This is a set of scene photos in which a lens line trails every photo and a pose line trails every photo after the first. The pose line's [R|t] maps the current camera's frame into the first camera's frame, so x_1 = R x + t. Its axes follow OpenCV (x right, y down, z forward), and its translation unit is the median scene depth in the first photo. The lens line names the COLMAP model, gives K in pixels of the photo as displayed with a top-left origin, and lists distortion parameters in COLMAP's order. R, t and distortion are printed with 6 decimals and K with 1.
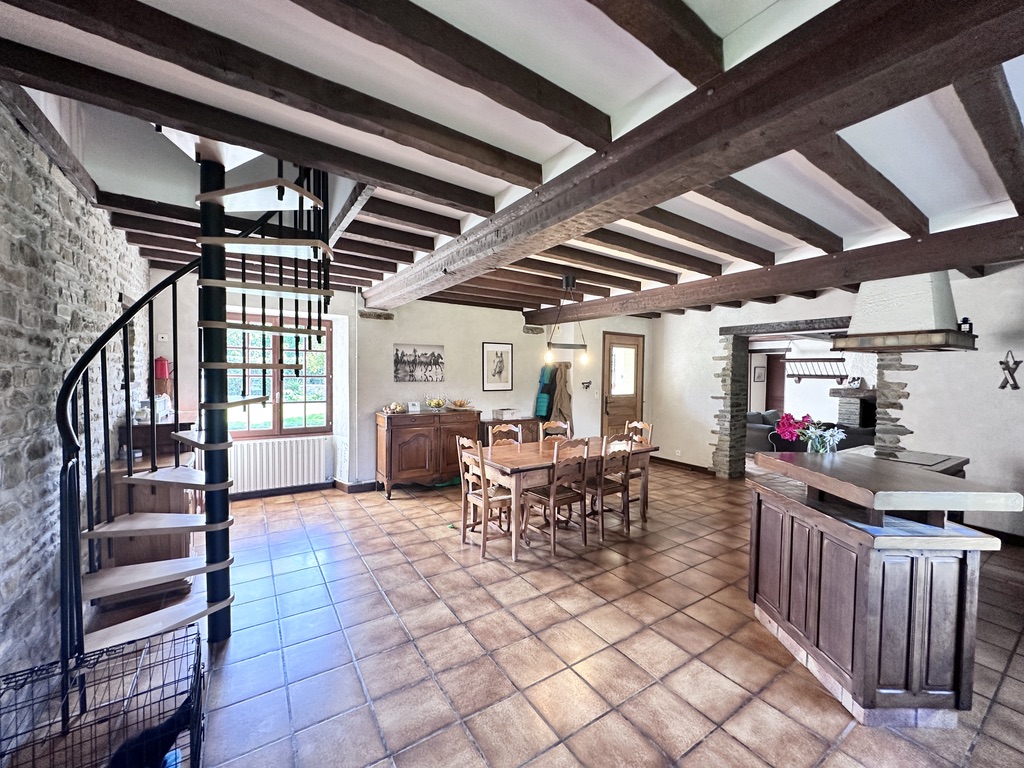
lens RADIAL K [[408.5, 0, 511.4], [0, 408.5, 384.7], [0, 0, 1]] dist [-0.001167, 0.000125]
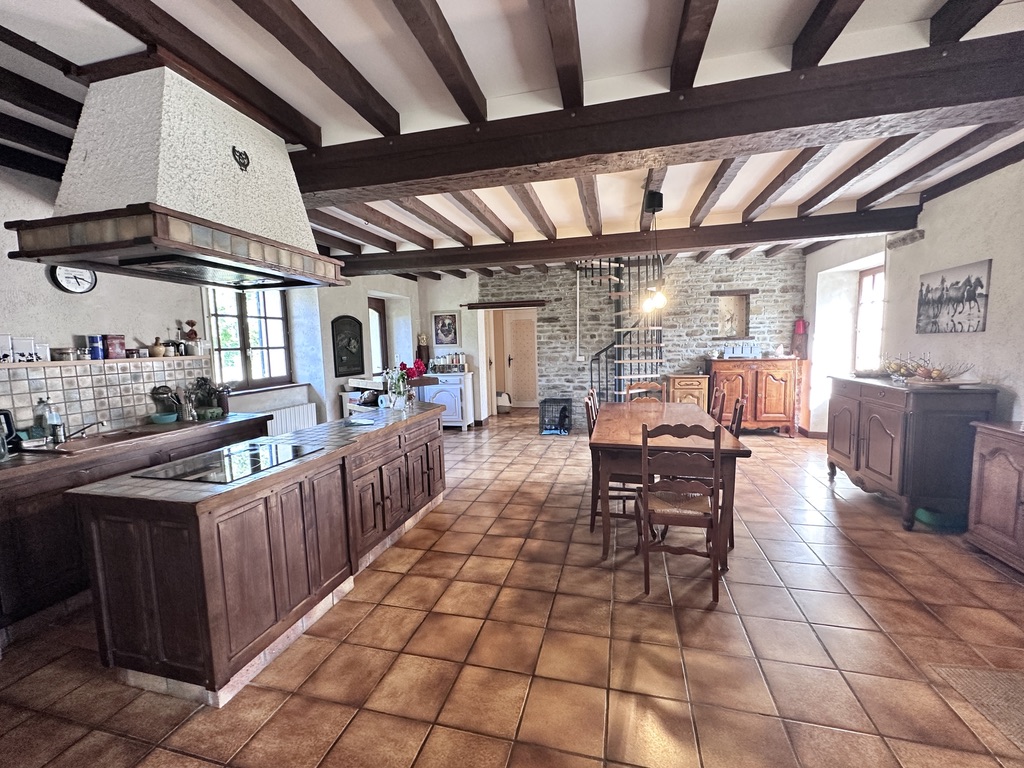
lens RADIAL K [[408.5, 0, 511.4], [0, 408.5, 384.7], [0, 0, 1]] dist [-0.001167, 0.000125]
pose [[-0.734061, 0.075956, -0.674822, 0.590433], [-0.001253, 0.993572, 0.113196, 0.000660], [0.679082, 0.083939, -0.729248, 0.948947]]
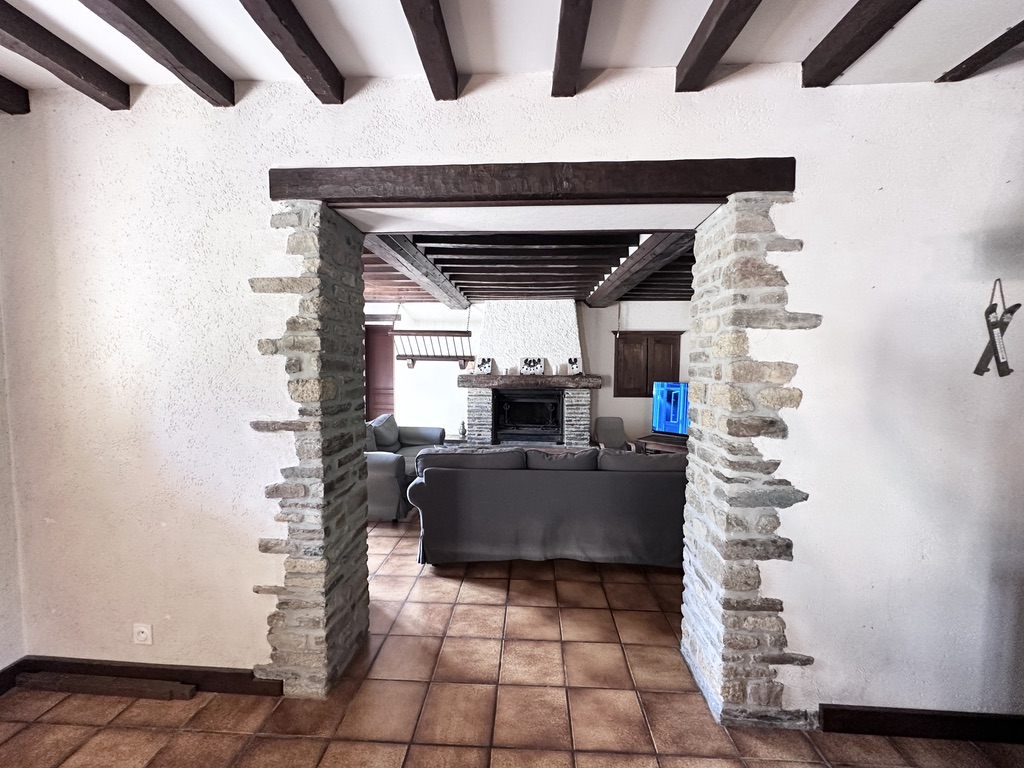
lens RADIAL K [[408.5, 0, 511.4], [0, 408.5, 384.7], [0, 0, 1]] dist [-0.001167, 0.000125]
pose [[0.582243, -0.051825, 0.811361, 0.380608], [0.023719, 0.998624, 0.046766, -0.006202], [-0.812669, -0.007984, 0.582671, 0.719059]]
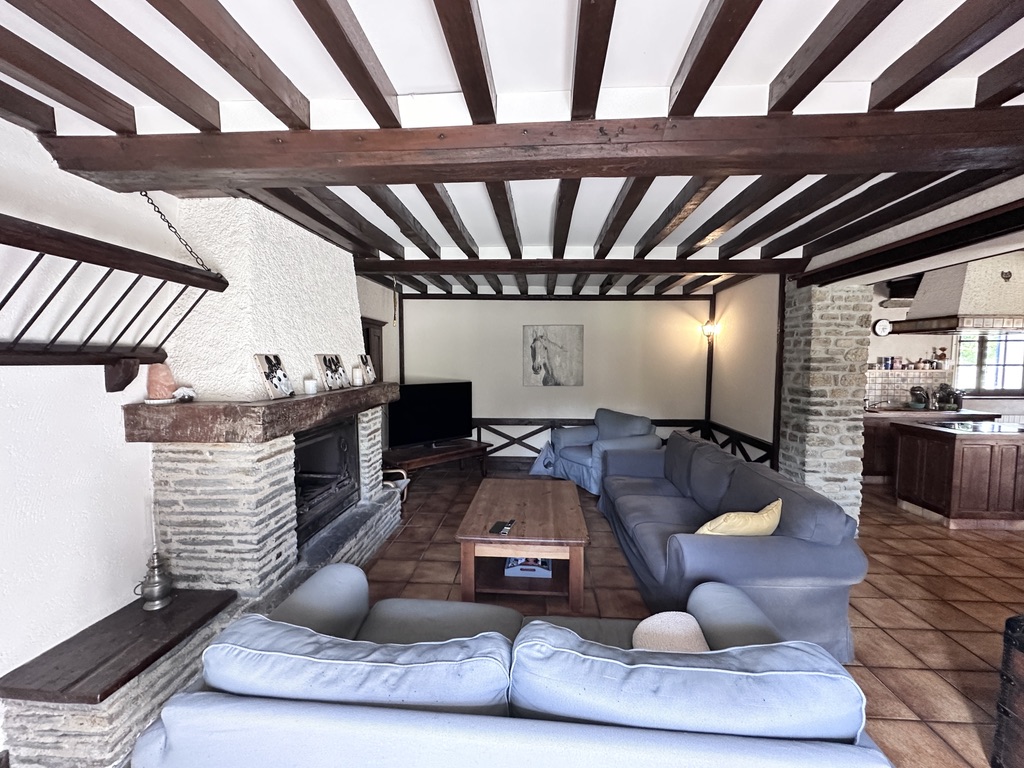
lens RADIAL K [[423.5, 0, 507.0], [0, 423.5, 382.3], [0, 0, 1]] dist [0.000498, 0.000892]
pose [[-0.798090, -0.045992, 0.600780, 0.713661], [0.008172, 0.996165, 0.087116, -0.031680], [-0.602483, 0.074436, -0.794653, 1.483132]]
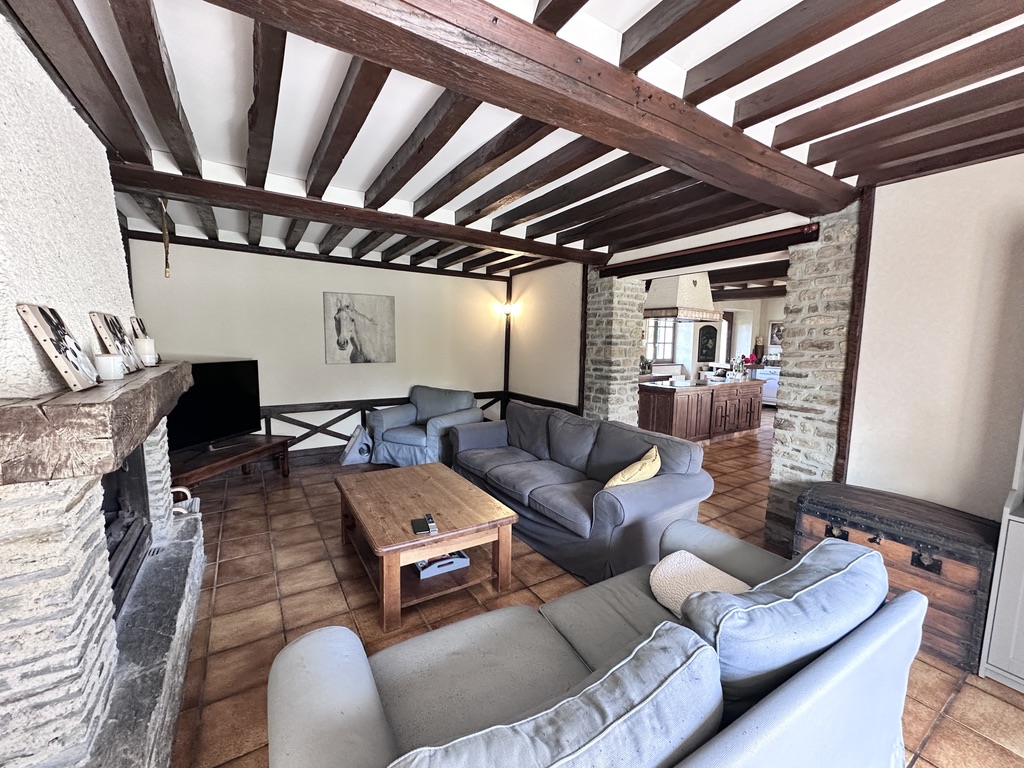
lens RADIAL K [[423.5, 0, 507.0], [0, 423.5, 382.3], [0, 0, 1]] dist [0.000498, 0.000892]
pose [[-0.999516, -0.029110, 0.011008, 0.895818], [-0.027414, 0.990950, 0.131401, -0.021468], [-0.014733, 0.131035, -0.991268, 1.504066]]
